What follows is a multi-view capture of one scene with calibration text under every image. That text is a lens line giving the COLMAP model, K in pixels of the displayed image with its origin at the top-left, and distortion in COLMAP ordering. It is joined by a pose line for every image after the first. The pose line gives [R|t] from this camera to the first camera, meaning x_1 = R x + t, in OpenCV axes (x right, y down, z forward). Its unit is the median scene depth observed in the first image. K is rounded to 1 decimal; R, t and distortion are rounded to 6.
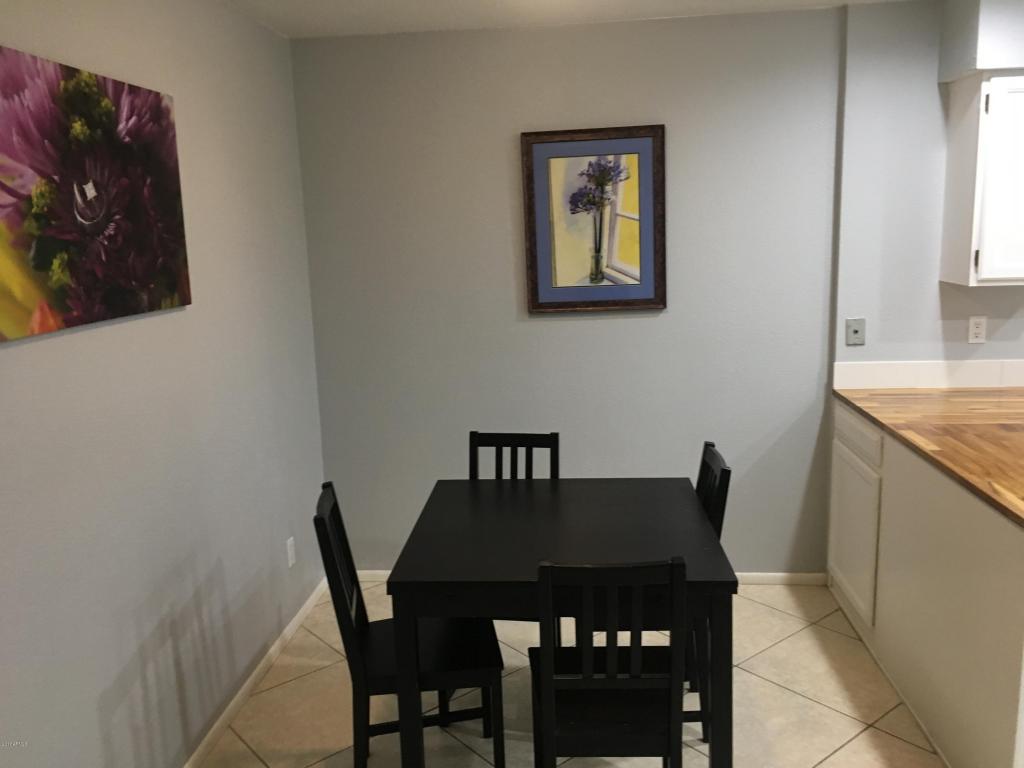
lens RADIAL K [[863.2, 0, 512.0], [0, 863.2, 384.0], [0, 0, 1]] dist [0.057917, -0.057826]
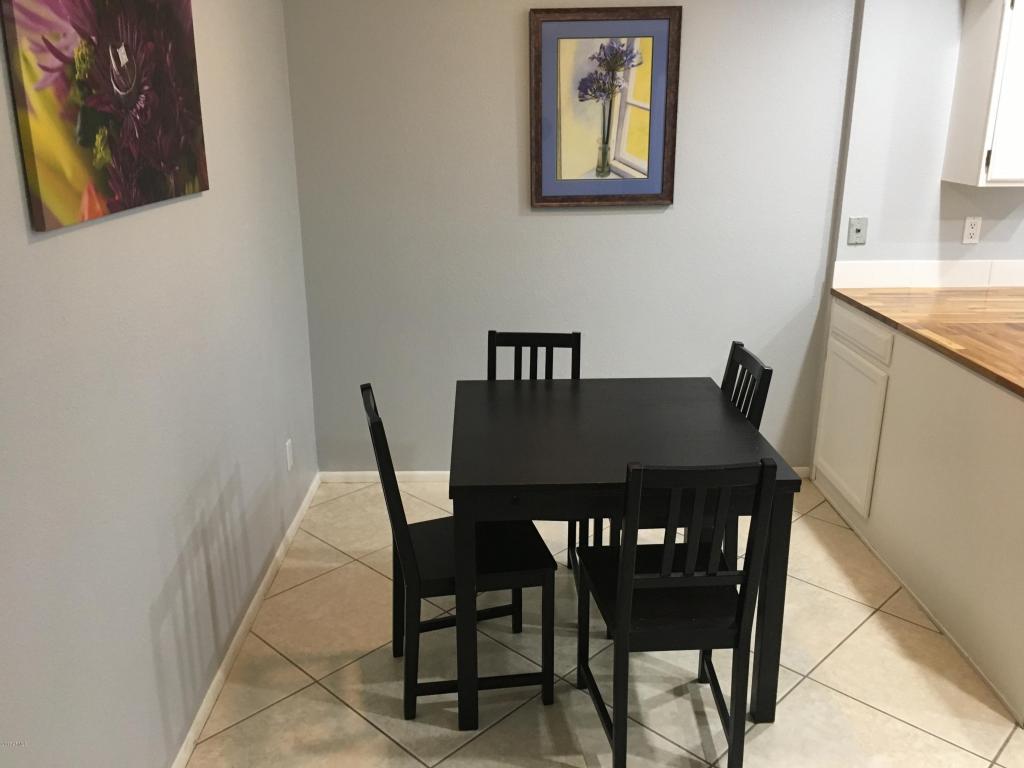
lens RADIAL K [[862.3, 0, 512.0], [0, 862.3, 384.0], [0, 0, 1]] dist [0.068835, -0.105047]
pose [[0.994147, -0.005213, 0.107906, -0.127409], [-0.007602, 0.992983, 0.118009, -0.000061], [-0.107764, -0.118139, 0.987132, 0.036172]]
